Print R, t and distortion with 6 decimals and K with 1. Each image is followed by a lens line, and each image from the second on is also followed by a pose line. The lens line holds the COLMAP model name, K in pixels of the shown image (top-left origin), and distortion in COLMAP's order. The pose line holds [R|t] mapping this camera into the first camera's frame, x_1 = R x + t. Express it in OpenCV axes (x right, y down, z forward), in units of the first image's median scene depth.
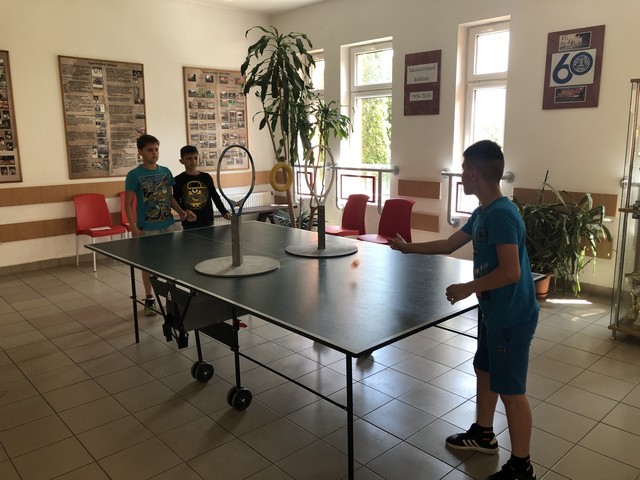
lens RADIAL K [[523.5, 0, 320.0], [0, 523.5, 240.0], [0, 0, 1]] dist [-0.004162, -0.008187]
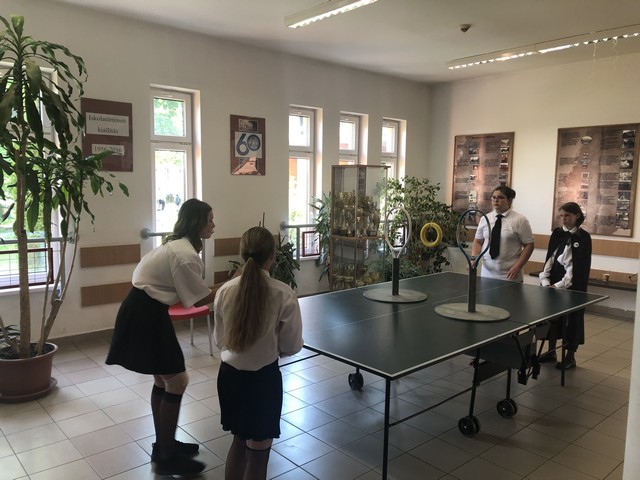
lens RADIAL K [[523.5, 0, 320.0], [0, 523.5, 240.0], [0, 0, 1]] dist [-0.004162, -0.008187]
pose [[0.012774, -0.082111, 0.996541, -0.841595], [0.190020, 0.978661, 0.078202, -0.158055], [-0.981697, 0.188364, 0.028104, 0.809984]]
